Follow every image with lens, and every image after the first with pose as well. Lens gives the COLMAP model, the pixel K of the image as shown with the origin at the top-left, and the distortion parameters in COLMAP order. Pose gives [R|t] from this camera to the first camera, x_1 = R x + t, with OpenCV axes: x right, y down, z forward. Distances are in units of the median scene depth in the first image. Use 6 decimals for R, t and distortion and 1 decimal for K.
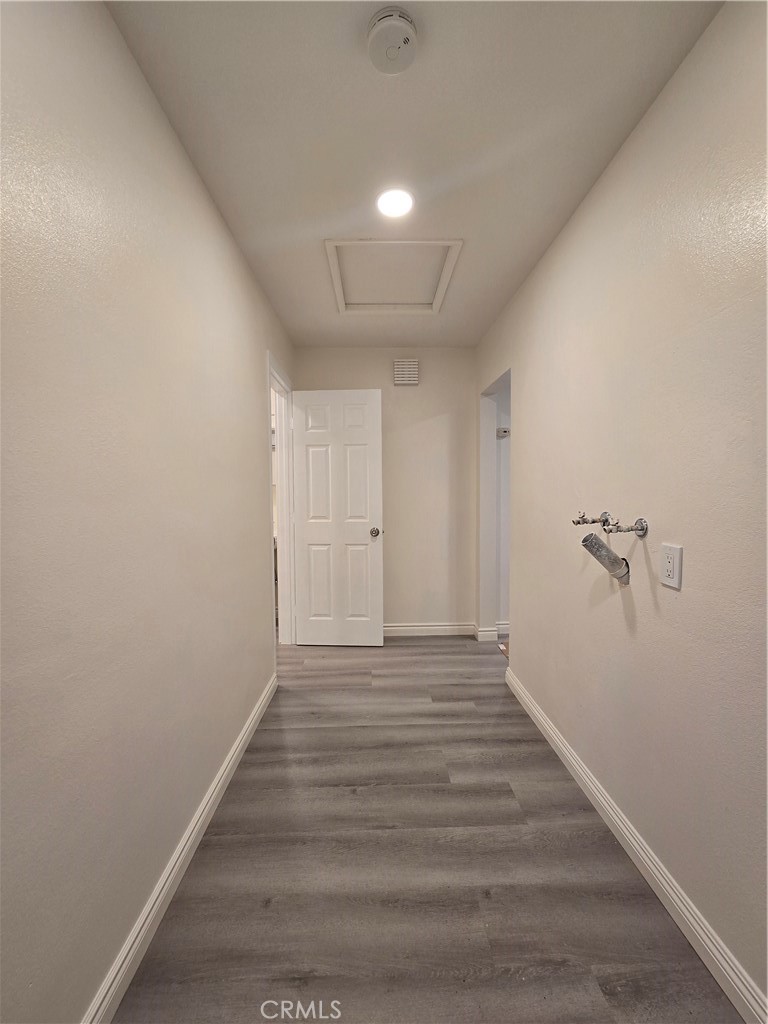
lens RADIAL K [[418.5, 0, 384.0], [0, 418.5, 512.0], [0, 0, 1]] dist [0.000498, -0.000224]
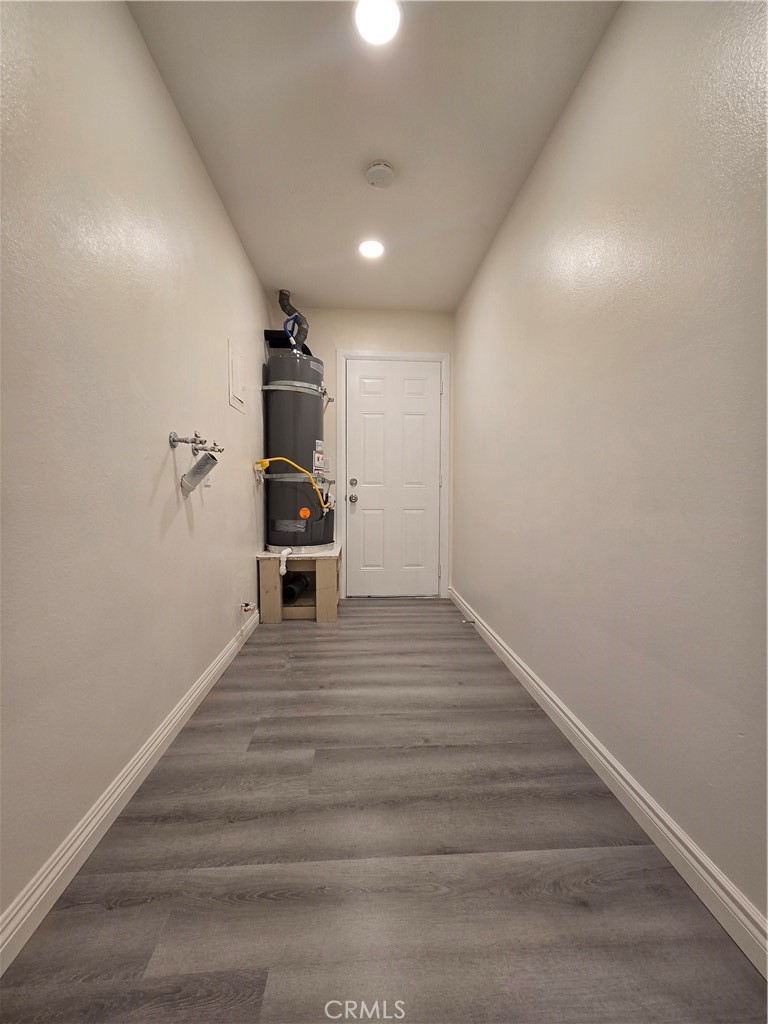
lens RADIAL K [[418.5, 0, 384.0], [0, 418.5, 512.0], [0, 0, 1]] dist [0.000498, -0.000224]
pose [[-0.999384, 0.002276, -0.035014, 0.048632], [-0.001290, 0.994838, 0.101469, 0.080582], [0.035064, 0.101452, -0.994222, 1.777065]]
